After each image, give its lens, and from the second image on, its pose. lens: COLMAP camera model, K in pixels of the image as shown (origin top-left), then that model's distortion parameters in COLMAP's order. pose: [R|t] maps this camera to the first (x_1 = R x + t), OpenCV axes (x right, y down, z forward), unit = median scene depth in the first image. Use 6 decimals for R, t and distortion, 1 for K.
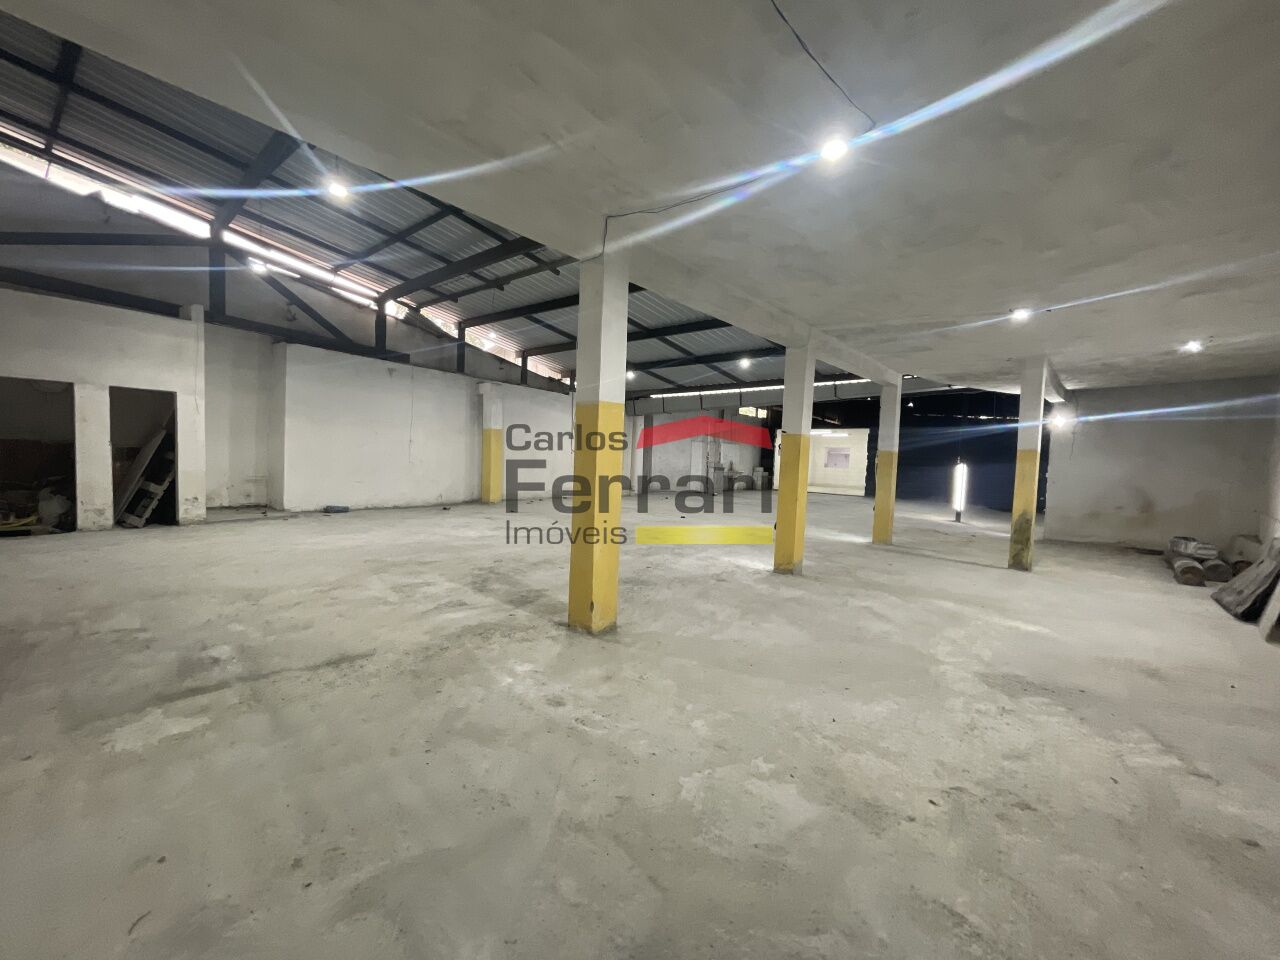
lens RADIAL K [[508.3, 0, 640.0], [0, 508.3, 480.0], [0, 0, 1]] dist [0.000596, 0.000024]
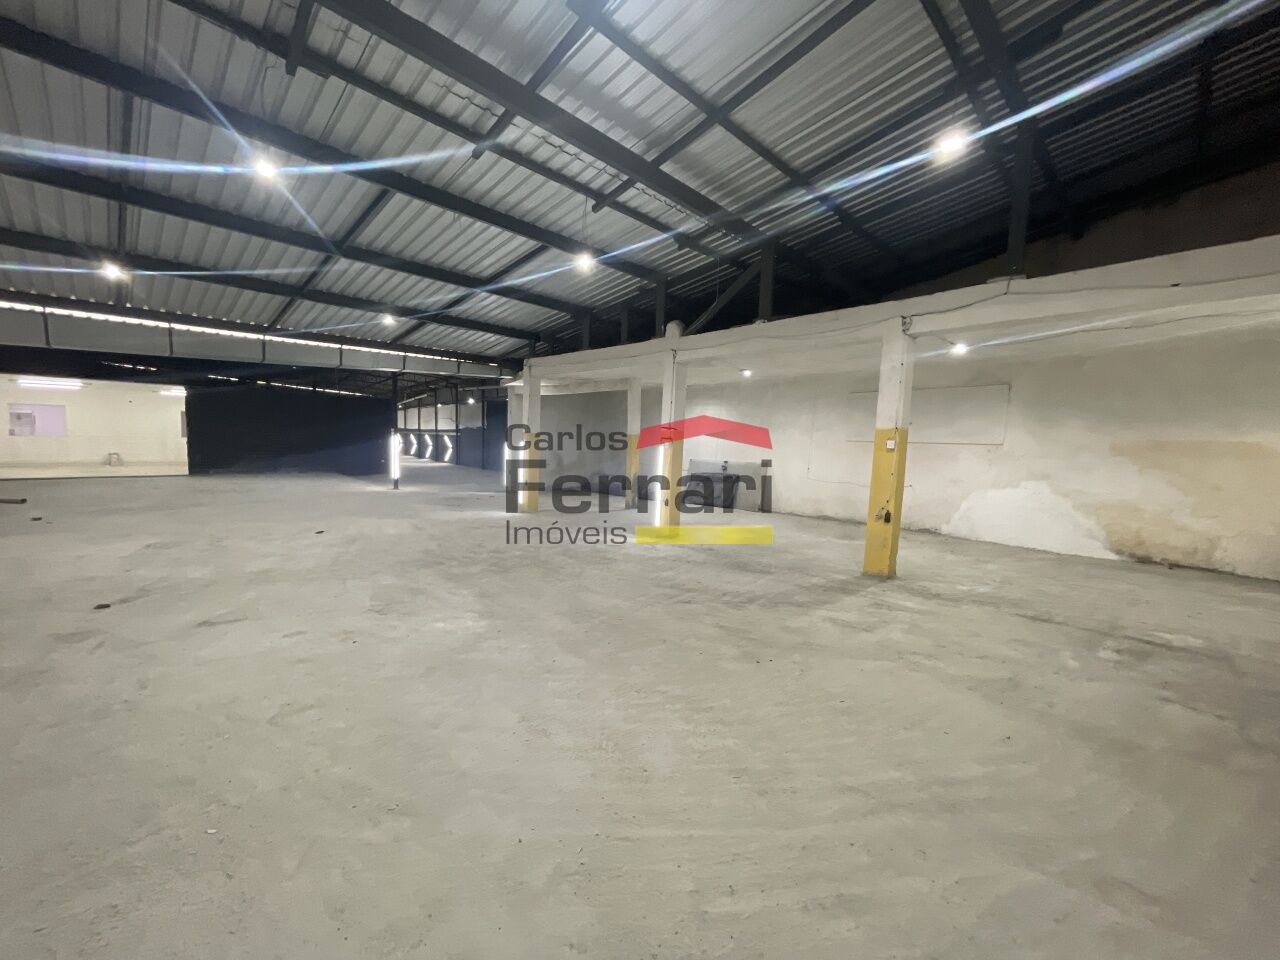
lens RADIAL K [[508.3, 0, 640.0], [0, 508.3, 480.0], [0, 0, 1]] dist [0.000596, 0.000024]
pose [[0.079675, -0.115799, 0.990072, -1.739145], [0.024983, 0.993150, 0.114148, -0.197278], [-0.996508, 0.015640, 0.082023, 1.692203]]
